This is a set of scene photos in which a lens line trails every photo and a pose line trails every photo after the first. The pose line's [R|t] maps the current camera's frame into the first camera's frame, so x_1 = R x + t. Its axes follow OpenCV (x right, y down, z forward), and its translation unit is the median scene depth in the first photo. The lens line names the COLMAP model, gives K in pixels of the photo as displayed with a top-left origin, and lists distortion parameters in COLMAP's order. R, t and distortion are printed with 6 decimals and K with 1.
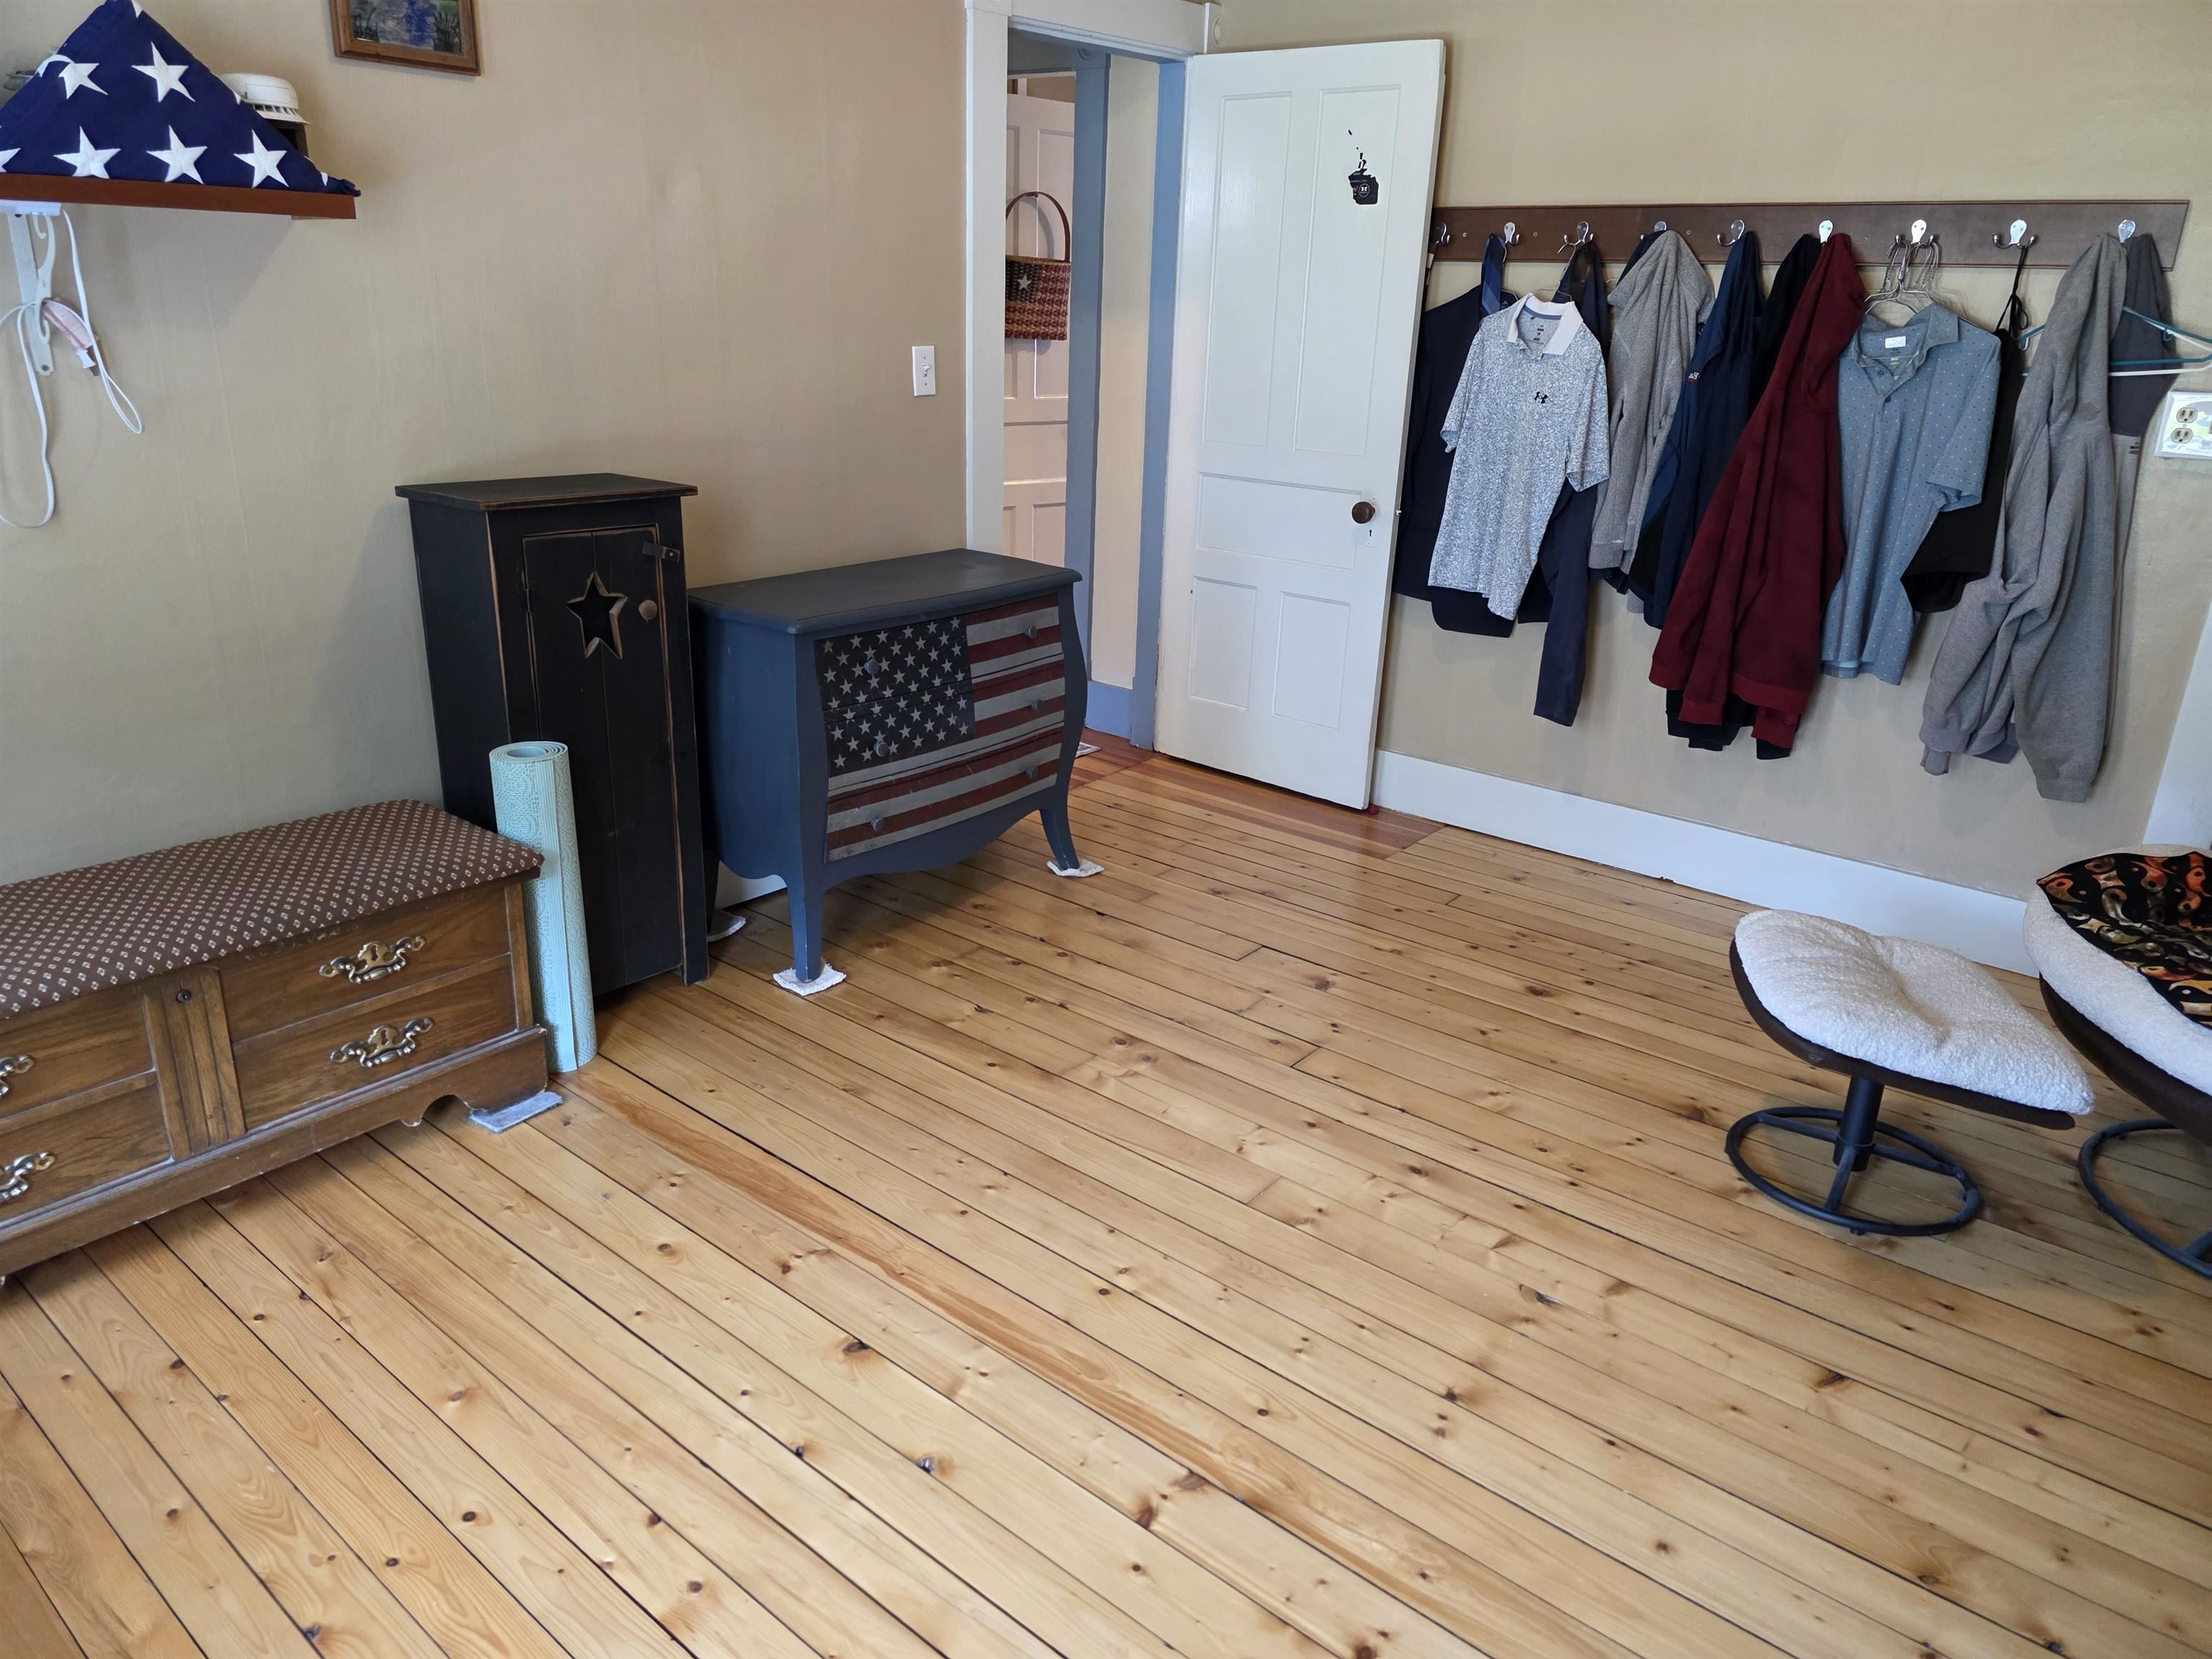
lens RADIAL K [[1499.7, 0, 1102.6], [0, 1499.7, 833.7], [0, 0, 1]] dist [0.010723, 0.001410]
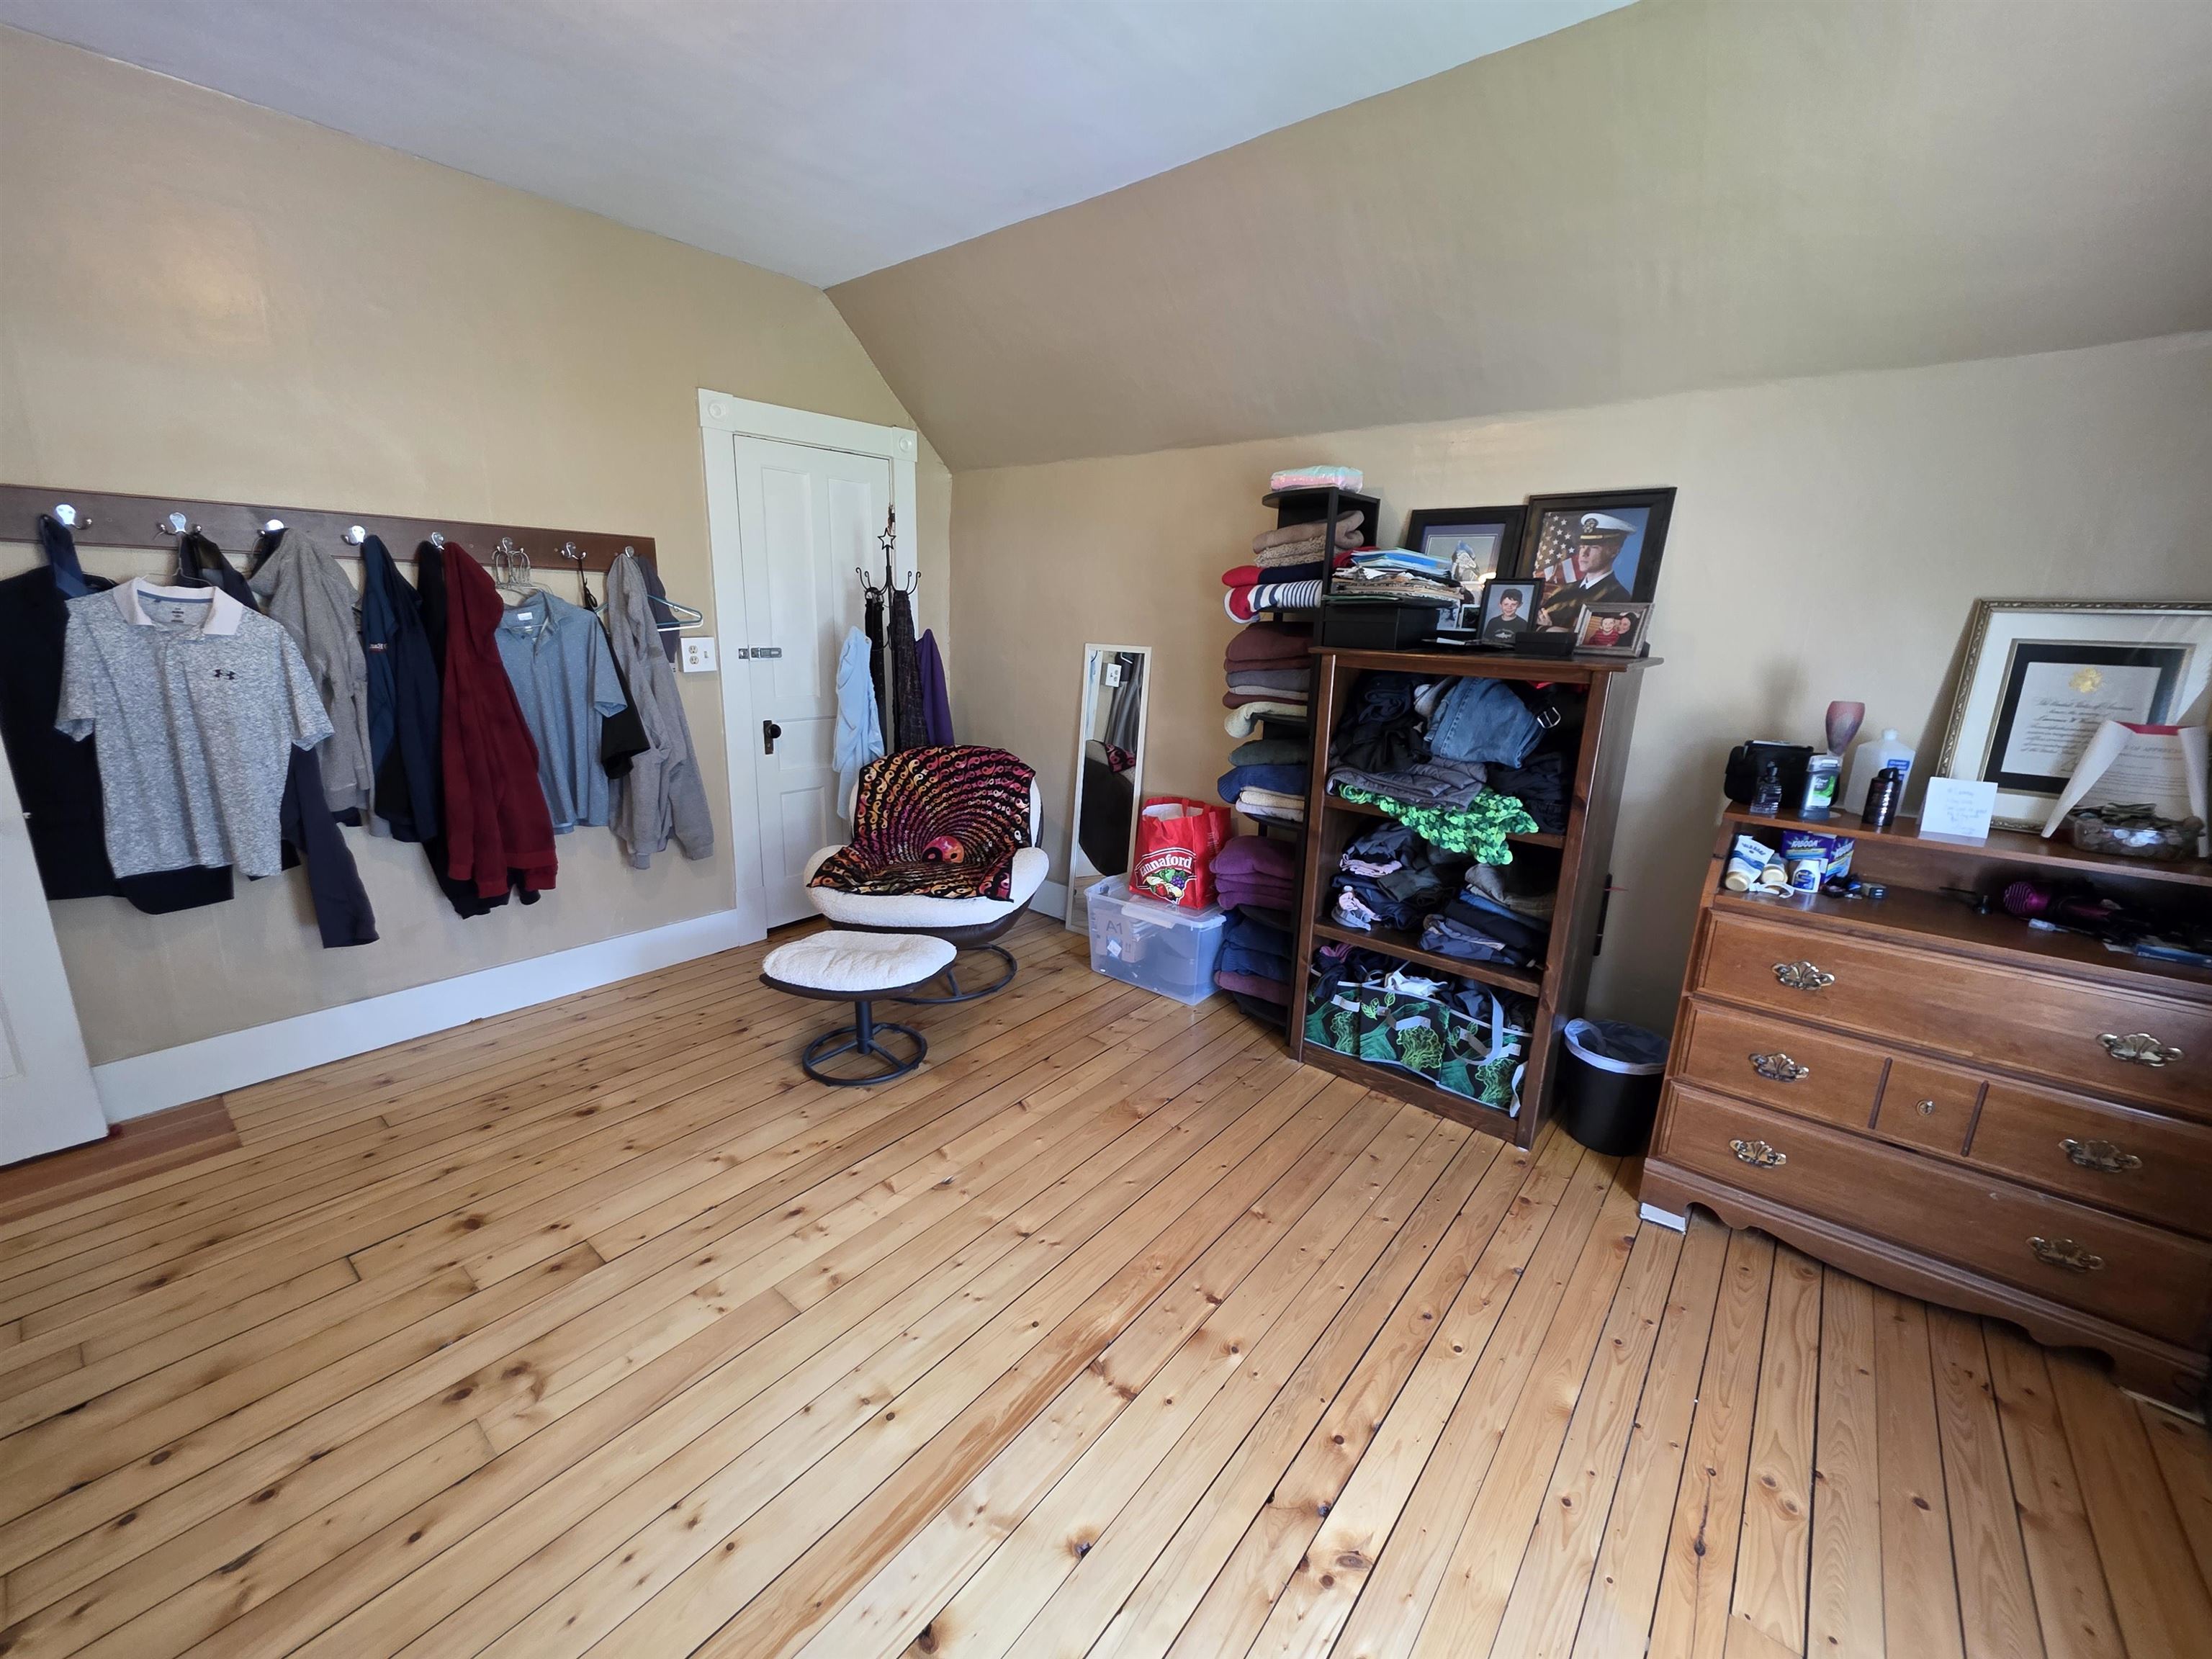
lens RADIAL K [[871.4, 0, 1103.0], [0, 871.4, 832.3], [0, 0, 1]] dist [0.009489, -0.006407]
pose [[-0.017628, -0.274394, 0.961456, -0.381715], [0.310009, 0.912715, 0.266168, -0.179772], [-0.950570, 0.302752, 0.068975, 0.448115]]
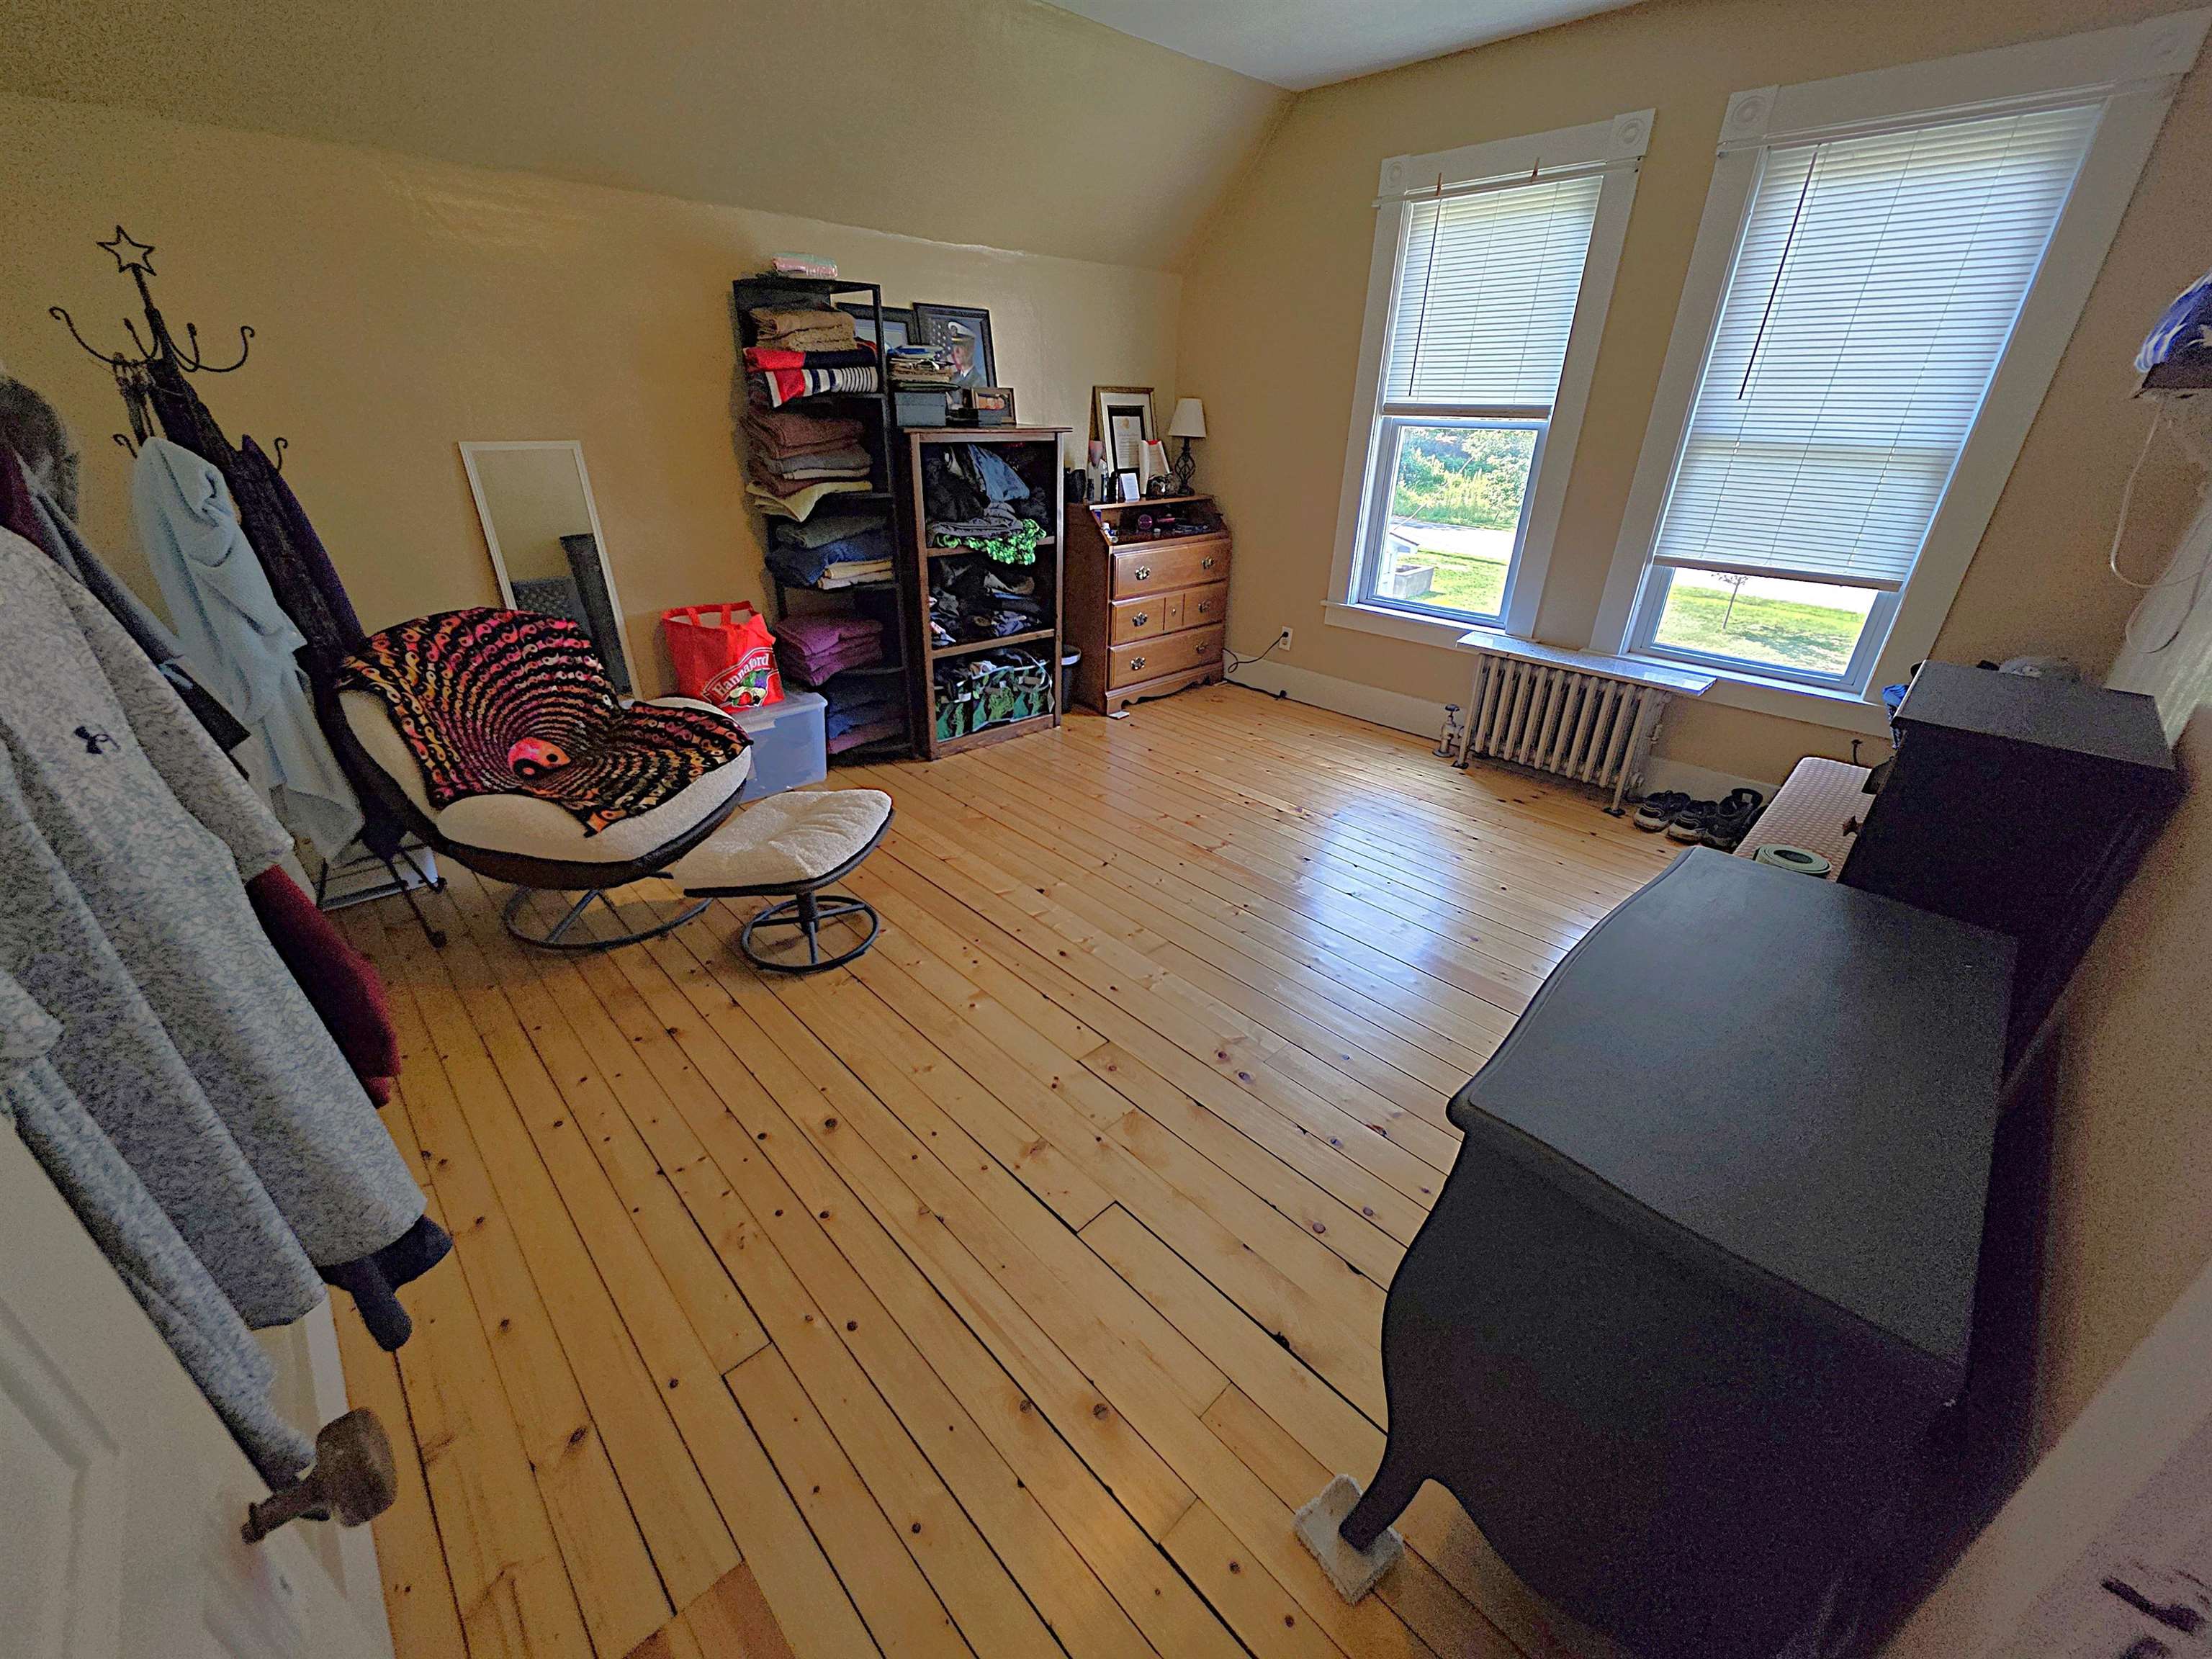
lens RADIAL K [[879.4, 0, 1100.6], [0, 879.4, 828.3], [0, 0, 1]] dist [0.001501, -0.000562]
pose [[-0.994078, -0.085575, 0.066984, 0.089575], [-0.011814, 0.697829, 0.716167, -0.461592], [-0.108029, 0.711135, -0.694707, 1.256385]]
